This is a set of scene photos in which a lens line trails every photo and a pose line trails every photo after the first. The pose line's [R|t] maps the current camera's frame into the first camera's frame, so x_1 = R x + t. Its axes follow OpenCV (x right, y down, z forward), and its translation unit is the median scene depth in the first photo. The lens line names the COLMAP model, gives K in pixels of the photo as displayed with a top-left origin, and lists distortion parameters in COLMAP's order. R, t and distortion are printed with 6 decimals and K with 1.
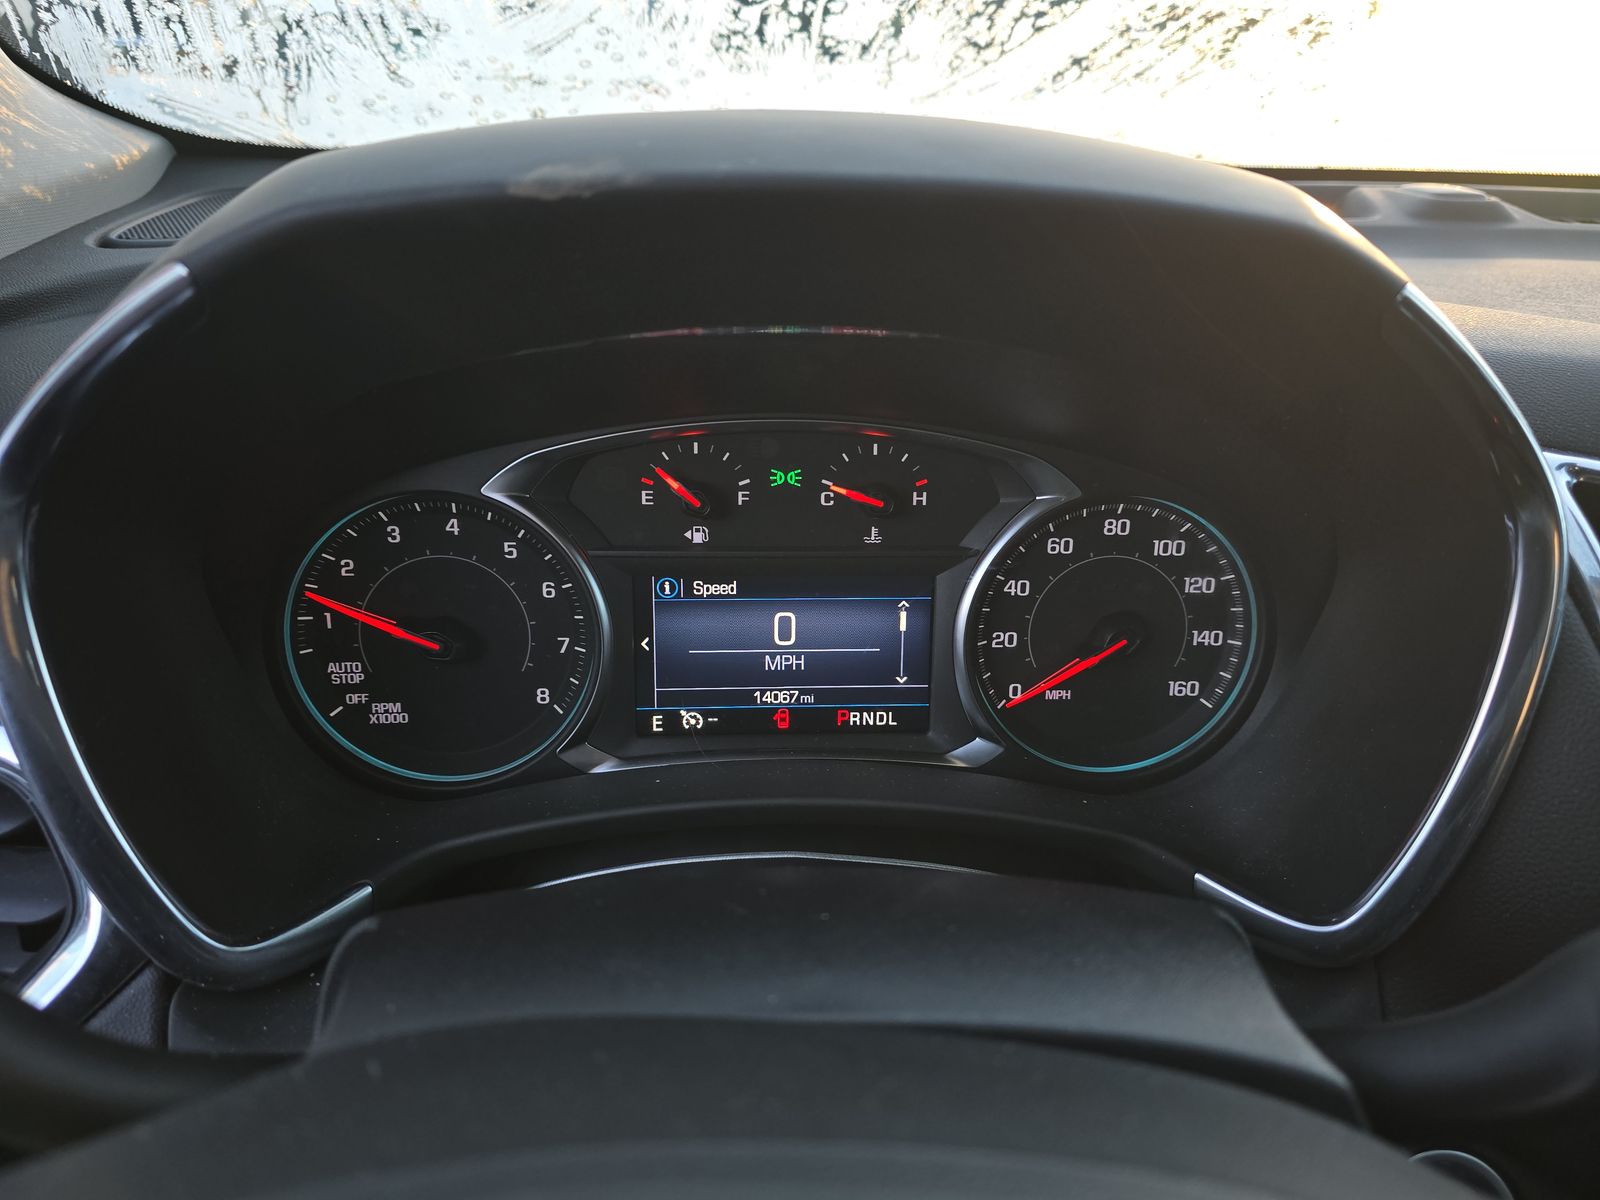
lens RADIAL K [[1067.5, 0, 800.0], [0, 1067.5, 600.0], [0, 0, 1]] dist [0.043035, -0.023223]
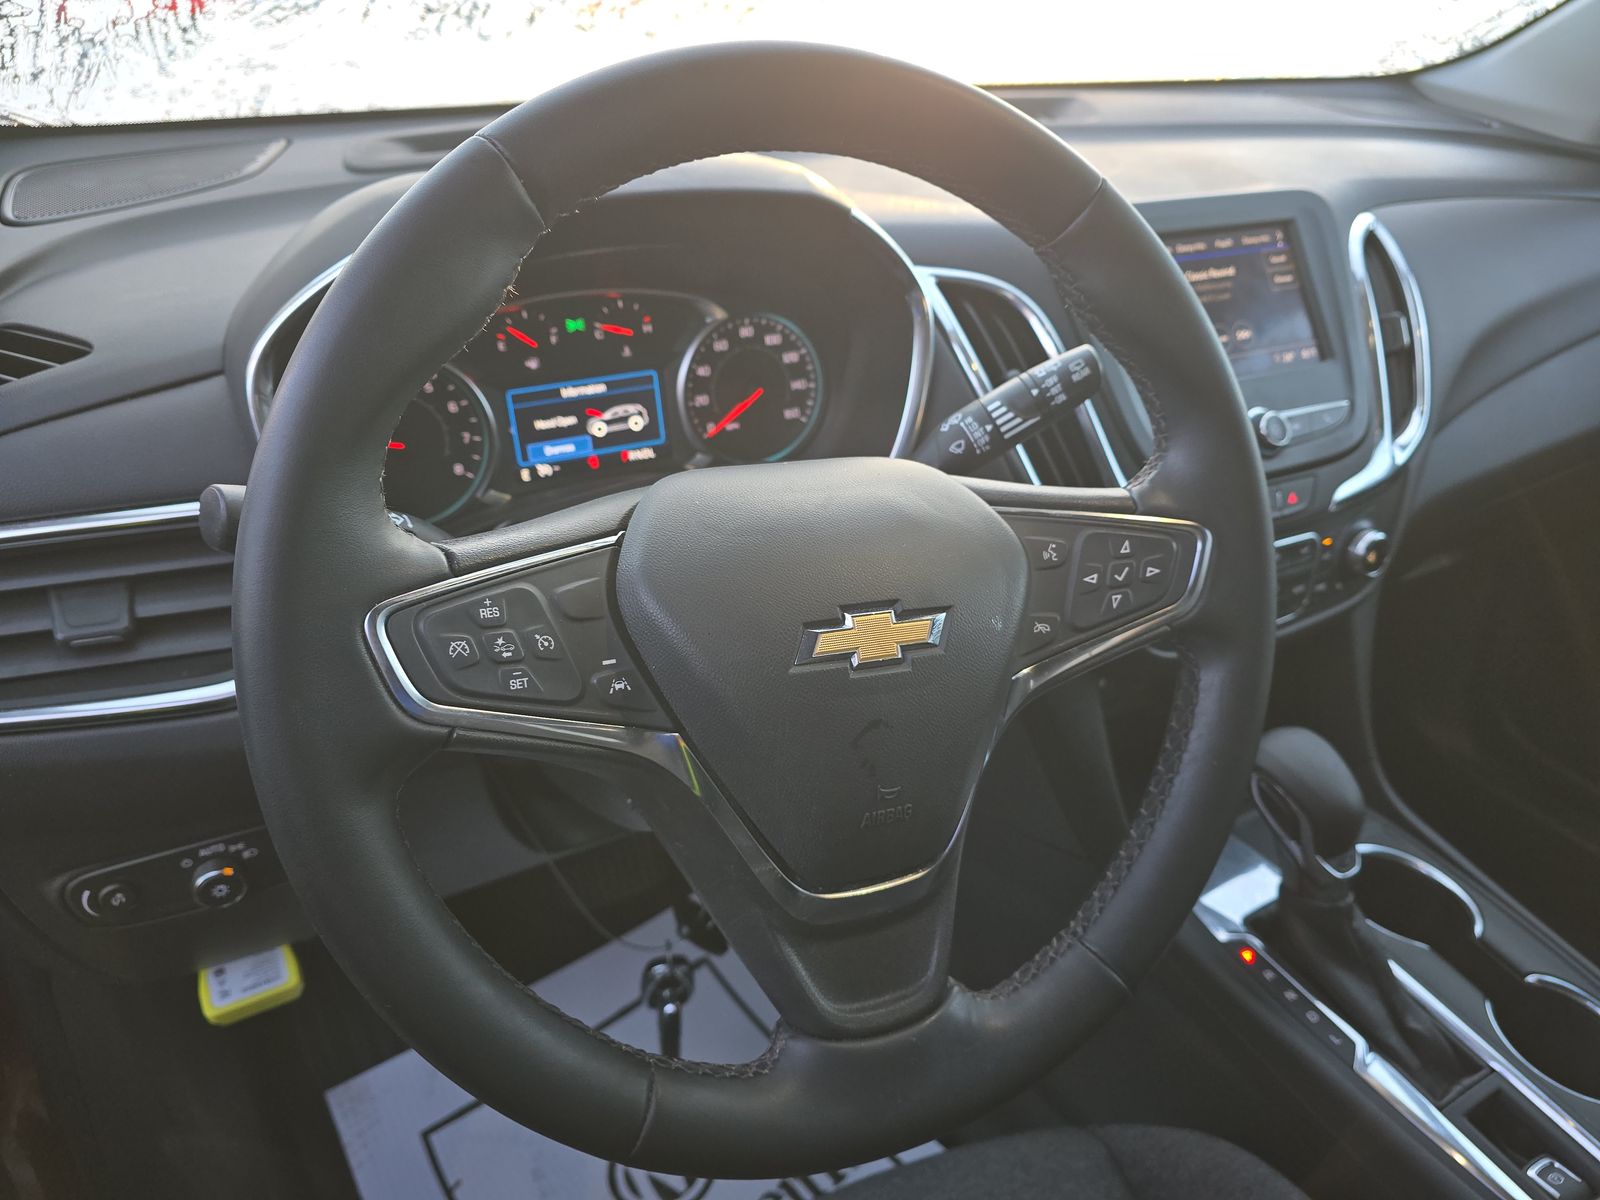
lens RADIAL K [[1067.5, 0, 800.0], [0, 1067.5, 600.0], [0, 0, 1]] dist [0.043035, -0.023223]
pose [[0.917450, -0.209979, 0.337926, -0.358978], [0.172548, 0.975343, 0.137597, 0.150169], [-0.358487, -0.067930, 0.931060, -0.840257]]
